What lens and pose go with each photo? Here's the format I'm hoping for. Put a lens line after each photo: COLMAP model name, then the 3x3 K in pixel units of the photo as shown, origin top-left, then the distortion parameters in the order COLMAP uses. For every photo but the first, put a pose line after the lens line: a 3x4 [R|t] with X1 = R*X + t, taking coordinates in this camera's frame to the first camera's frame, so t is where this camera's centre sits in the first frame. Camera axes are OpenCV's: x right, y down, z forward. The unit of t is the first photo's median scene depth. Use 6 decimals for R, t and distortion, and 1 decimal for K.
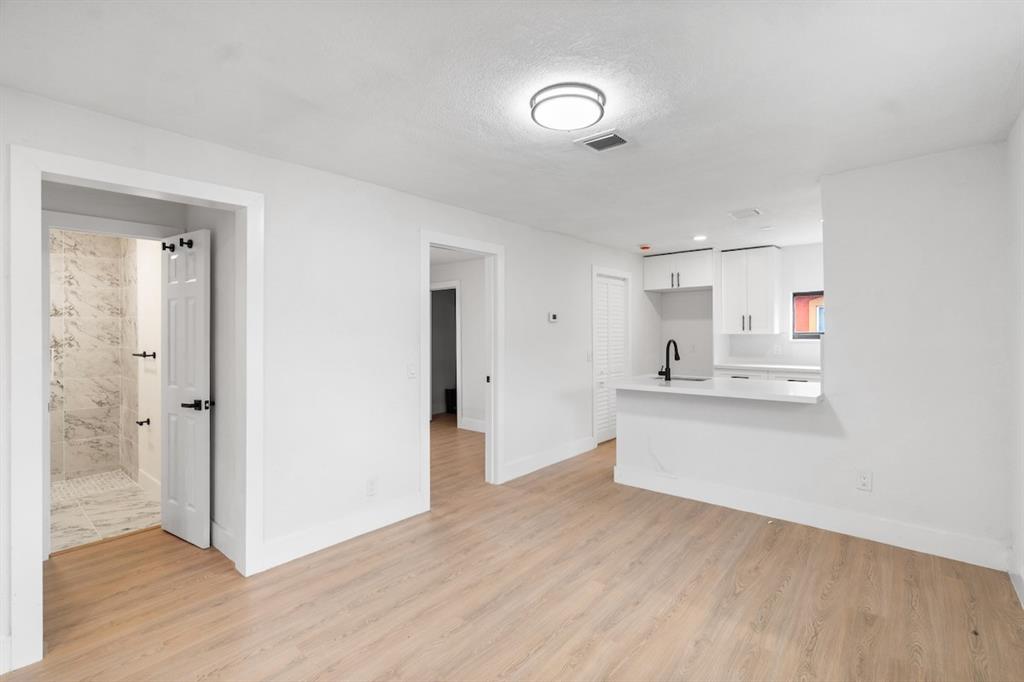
lens RADIAL K [[459.9, 0, 520.2], [0, 459.9, 332.6], [0, 0, 1]] dist [0.000599, 0.000854]
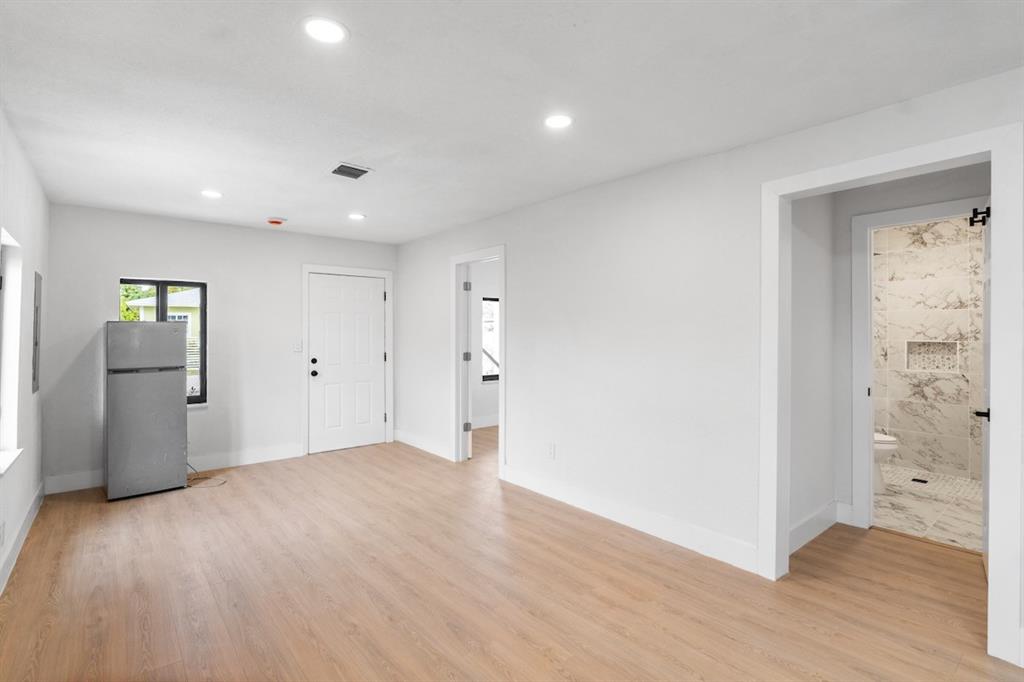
lens RADIAL K [[469.0, 0, 477.2], [0, 469.0, 330.8], [0, 0, 1]] dist [-0.021625, 0.000841]
pose [[-0.218776, 0.006643, -0.975753, 0.166472], [0.001235, 0.999978, 0.006531, 0.004295], [0.975774, 0.000224, -0.218779, 0.208715]]
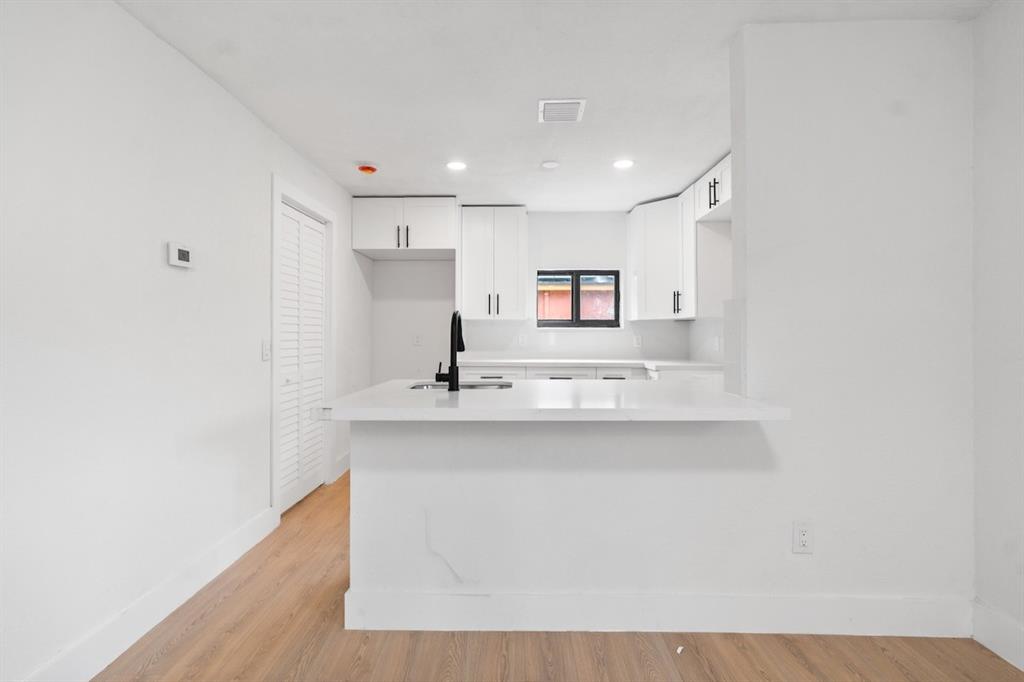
lens RADIAL K [[462.2, 0, 507.4], [0, 462.2, 336.0], [0, 0, 1]] dist [-0.001647, 0.003689]
pose [[0.770159, 0.006245, 0.637821, 0.035648], [-0.008948, 0.999959, 0.001013, 0.038089], [-0.637789, -0.006487, 0.770184, 0.517736]]
